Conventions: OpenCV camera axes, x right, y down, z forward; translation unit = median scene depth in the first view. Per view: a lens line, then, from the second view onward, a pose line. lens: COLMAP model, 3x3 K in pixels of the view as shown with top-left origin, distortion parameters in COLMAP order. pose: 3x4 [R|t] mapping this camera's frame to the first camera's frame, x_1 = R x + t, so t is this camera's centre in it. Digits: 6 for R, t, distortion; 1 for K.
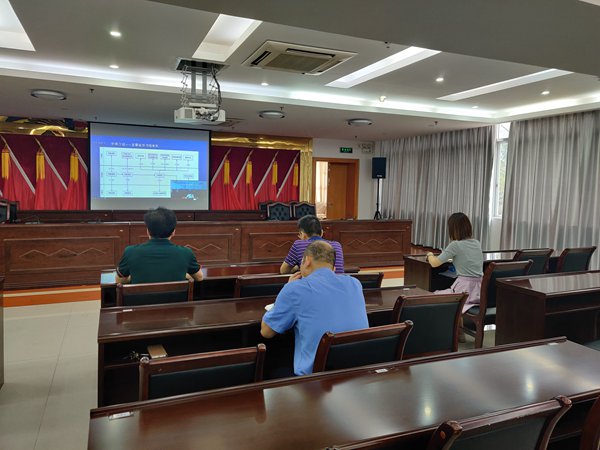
lens RADIAL K [[433.7, 0, 300.0], [0, 433.7, 225.0], [0, 0, 1]] dist [-0.050086, -0.000005]
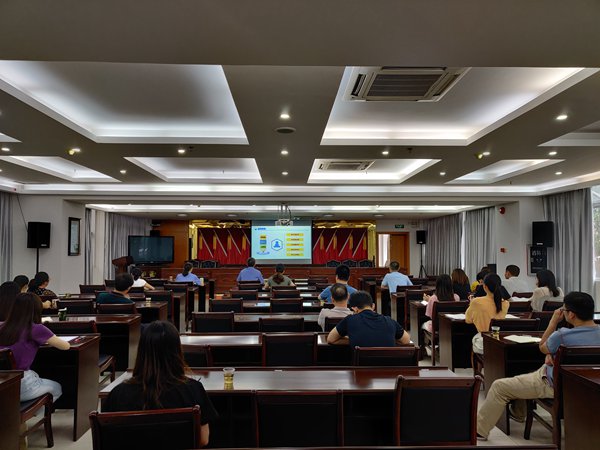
lens RADIAL K [[453.7, 0, 300.0], [0, 453.7, 225.0], [0, 0, 1]] dist [0.002777, 0.002322]
pose [[0.939814, -0.047610, -0.338354, 0.355620], [-0.006596, 0.987533, -0.157276, 0.092704], [0.341624, 0.150042, 0.927783, -0.721504]]
